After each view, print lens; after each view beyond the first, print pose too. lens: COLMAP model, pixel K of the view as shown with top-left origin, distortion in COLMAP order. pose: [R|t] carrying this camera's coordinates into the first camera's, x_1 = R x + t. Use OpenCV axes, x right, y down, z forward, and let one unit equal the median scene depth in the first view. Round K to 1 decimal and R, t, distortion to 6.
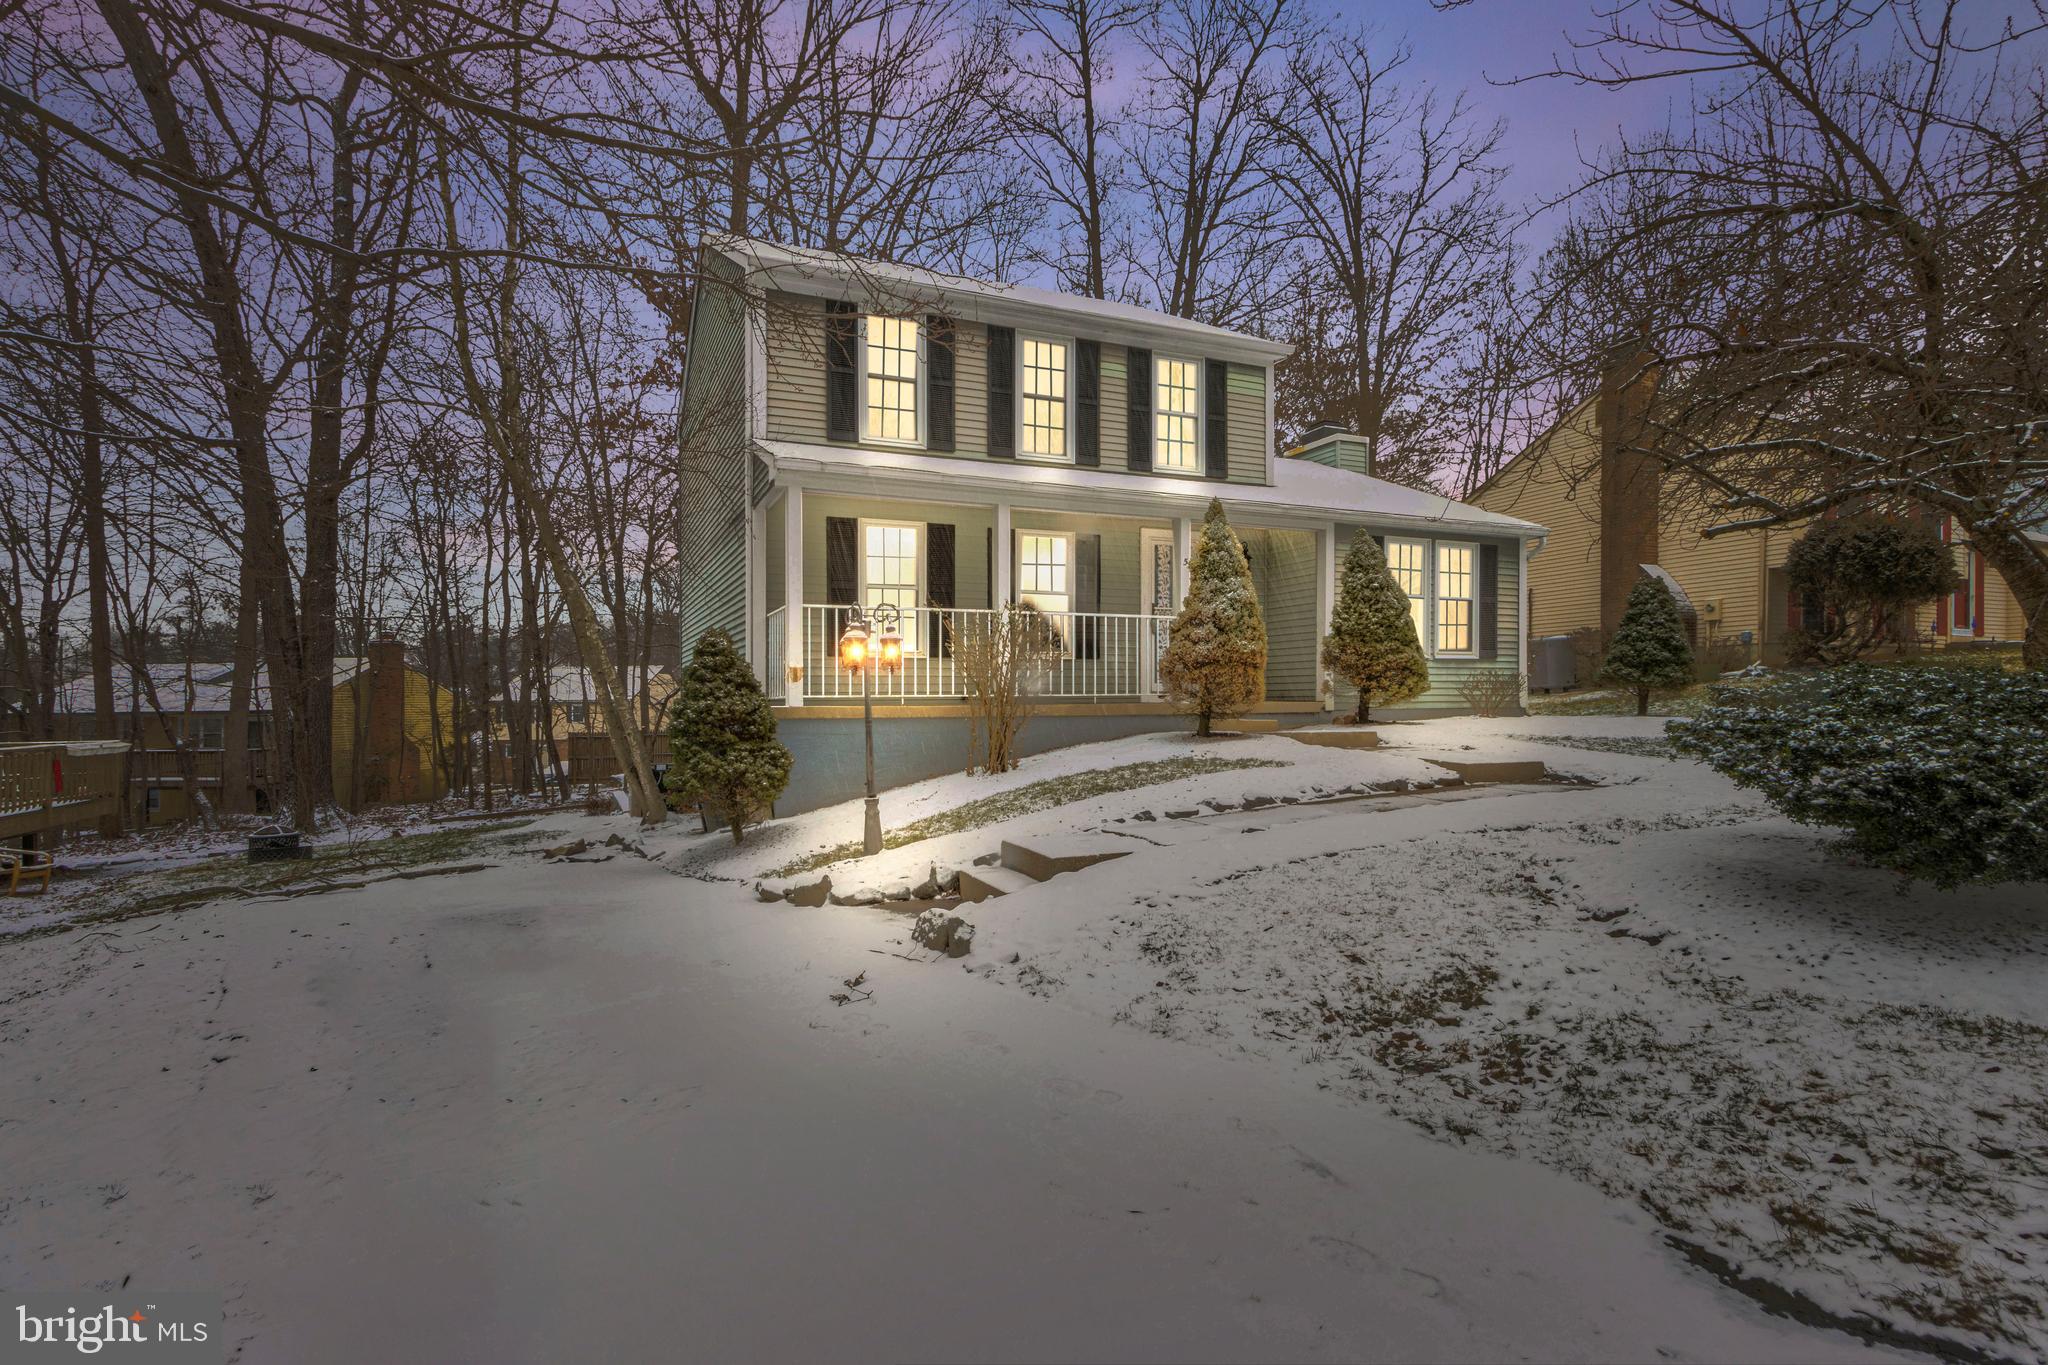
lens RADIAL K [[940.3, 0, 1028.7], [0, 940.3, 690.8], [0, 0, 1]] dist [0.005823, -0.002287]
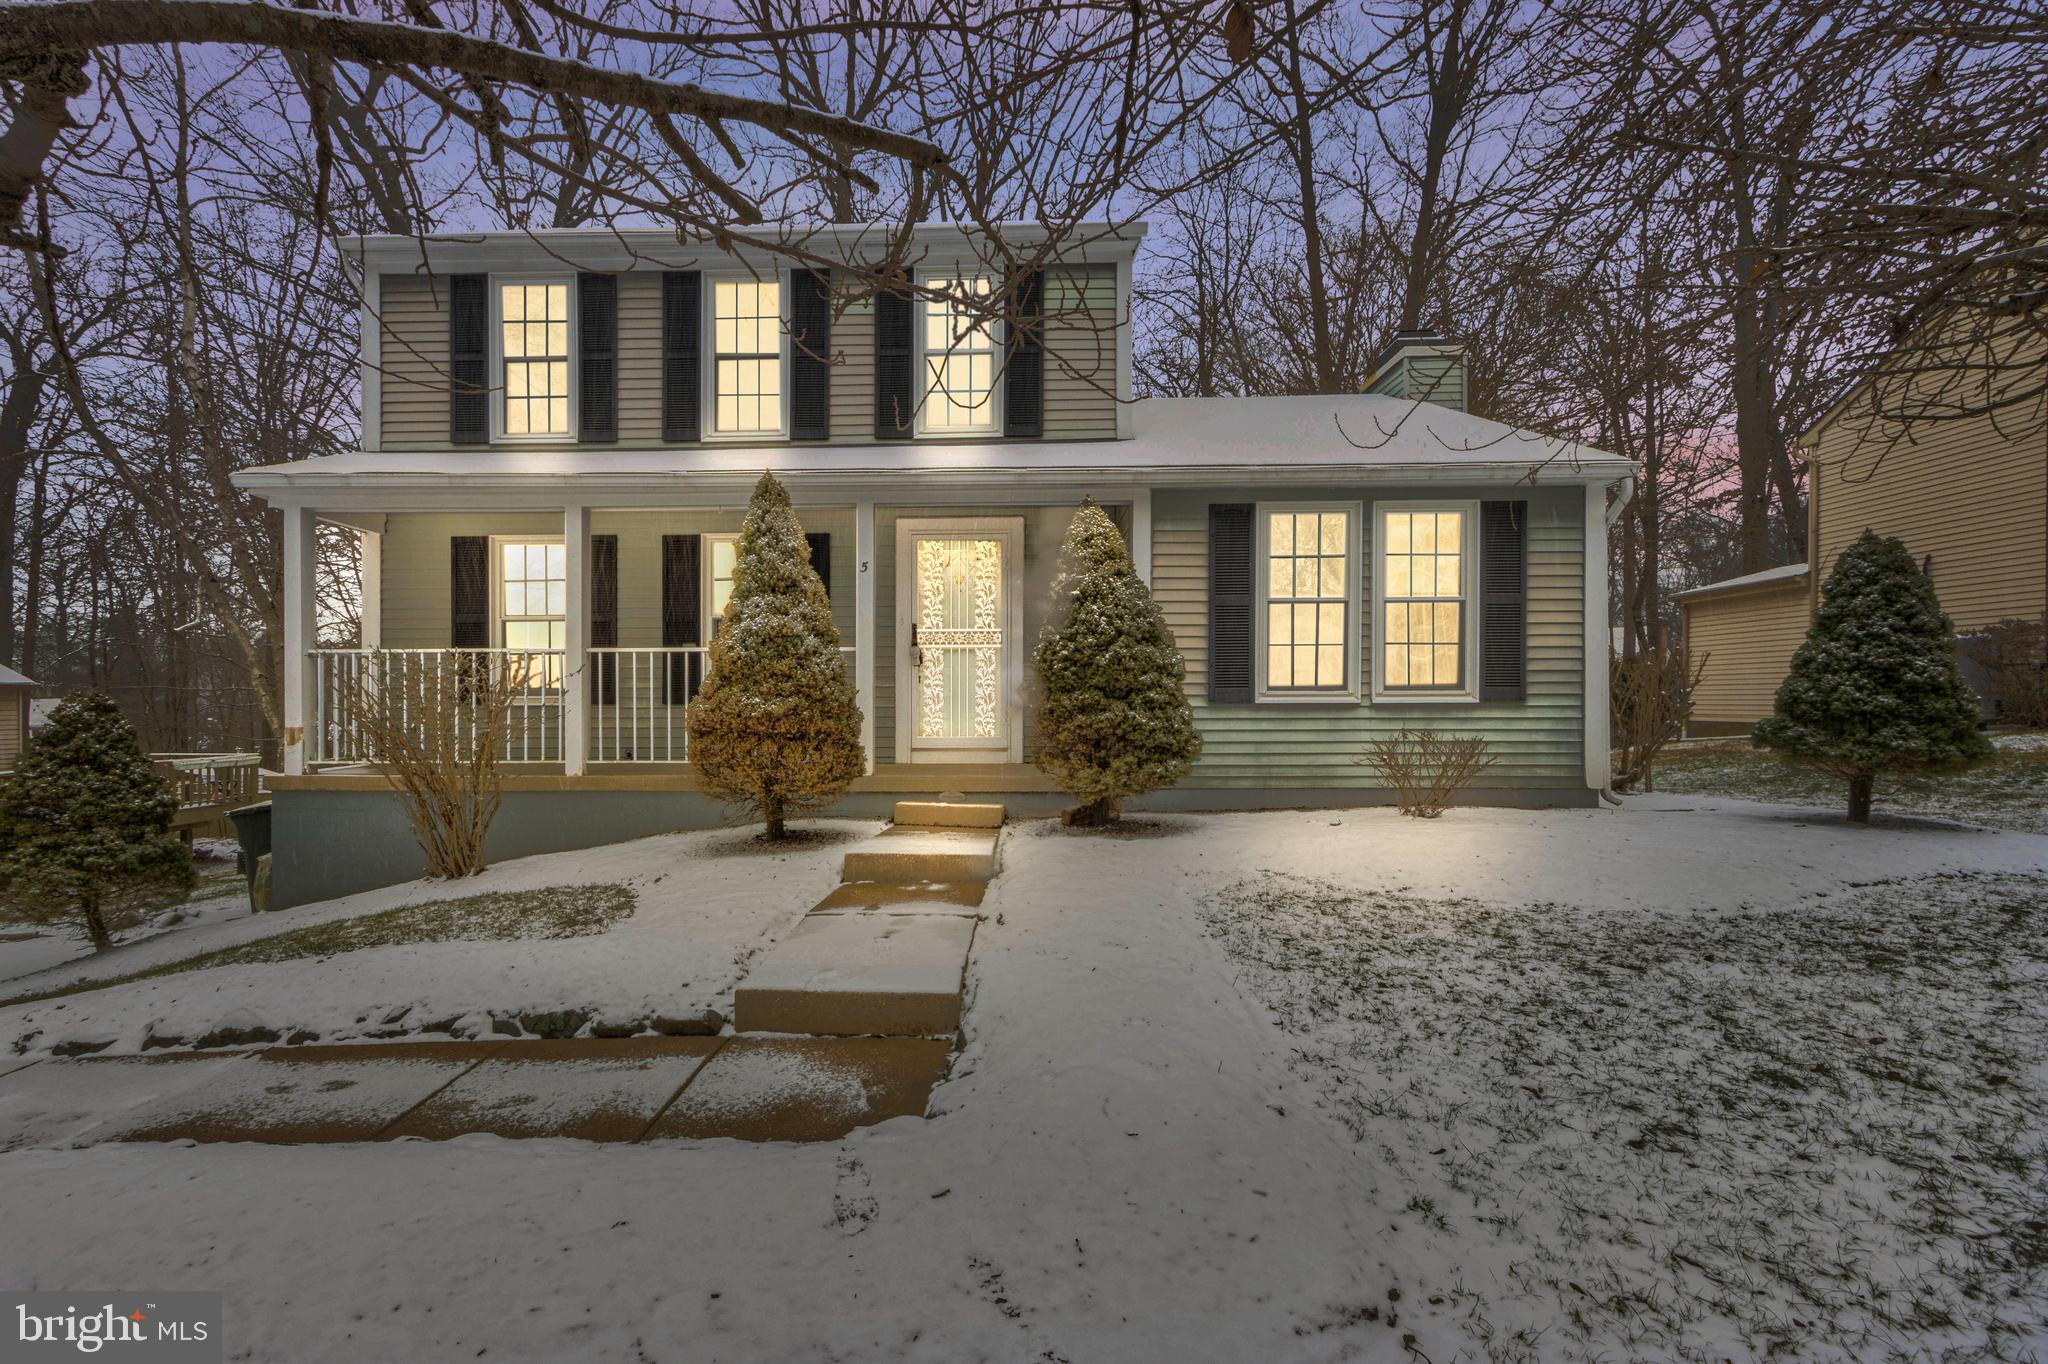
lens RADIAL K [[940.3, 0, 1021.2], [0, 940.3, 672.4], [0, 0, 1]] dist [0.005823, -0.002287]
pose [[0.904342, -0.000173, -0.426808, 0.506014], [-0.001054, 0.999996, -0.002639, -0.053920], [0.426807, 0.002836, 0.904338, 0.391271]]
